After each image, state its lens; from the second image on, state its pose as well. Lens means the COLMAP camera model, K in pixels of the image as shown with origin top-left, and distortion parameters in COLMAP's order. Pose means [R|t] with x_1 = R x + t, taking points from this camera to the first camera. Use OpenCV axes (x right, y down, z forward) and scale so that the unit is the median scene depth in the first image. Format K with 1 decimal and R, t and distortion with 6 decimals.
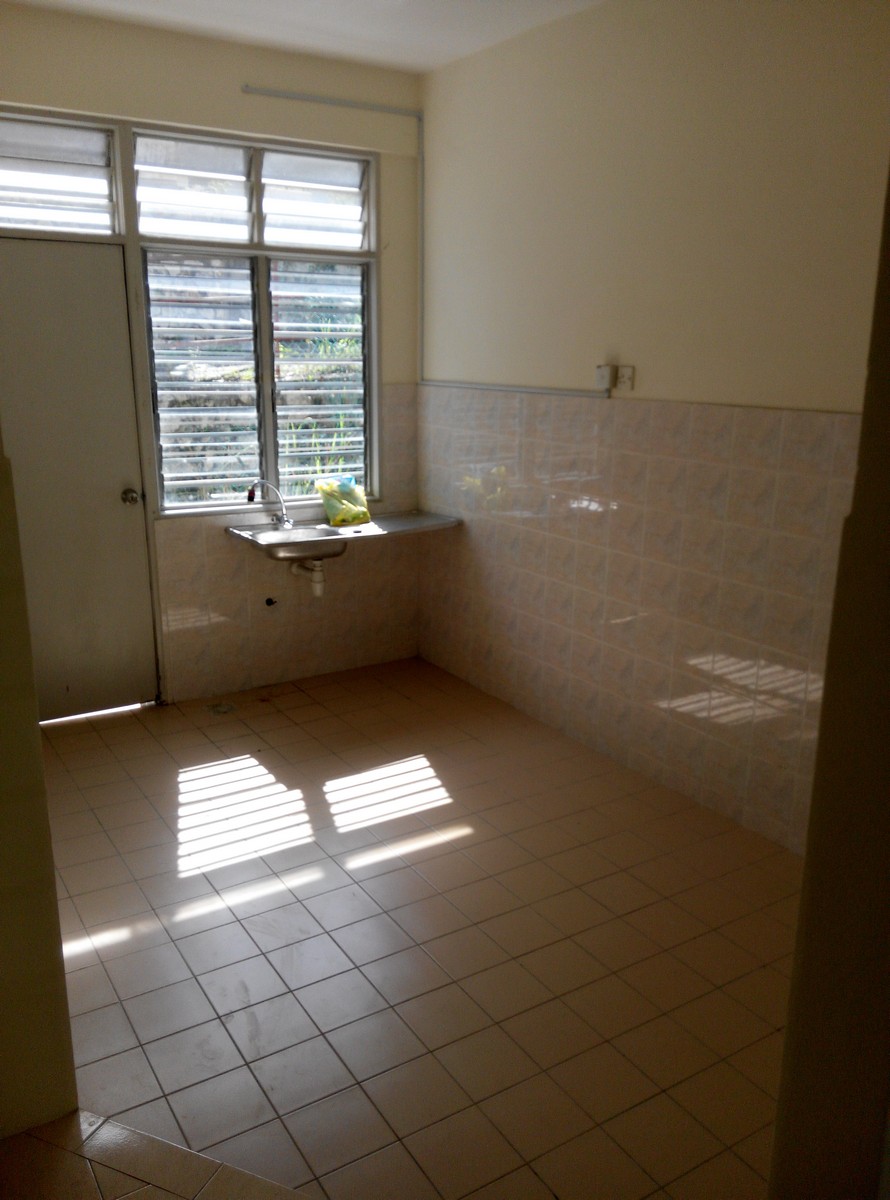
lens RADIAL K [[968.8, 0, 447.6], [0, 968.8, 602.9], [0, 0, 1]] dist [0.047482, -0.006075]
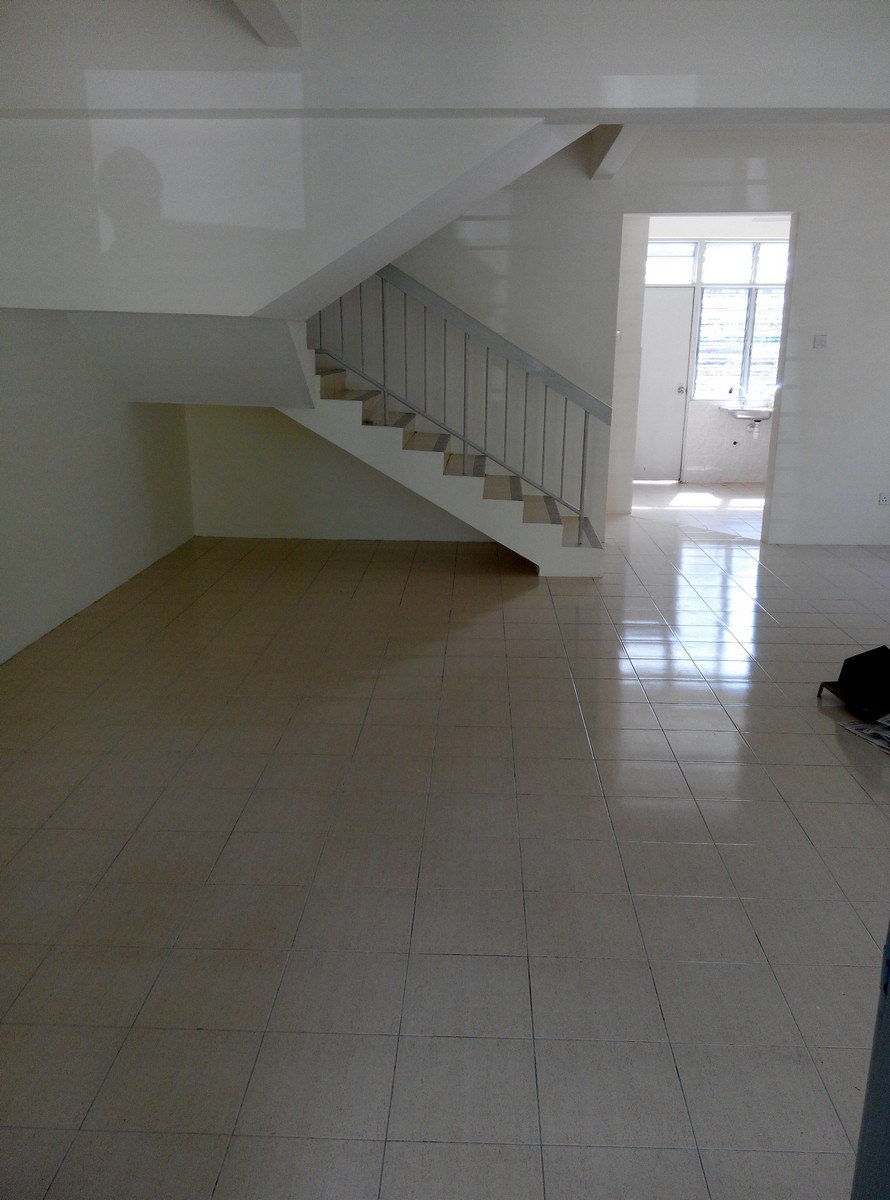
lens RADIAL K [[968.8, 0, 444.1], [0, 968.8, 603.6], [0, 0, 1]] dist [0.047482, -0.006075]
pose [[0.822983, 0.144055, -0.549498, 0.587416], [-0.151599, 0.987926, 0.031943, 0.421352], [0.547465, 0.057015, 0.834884, -1.293705]]
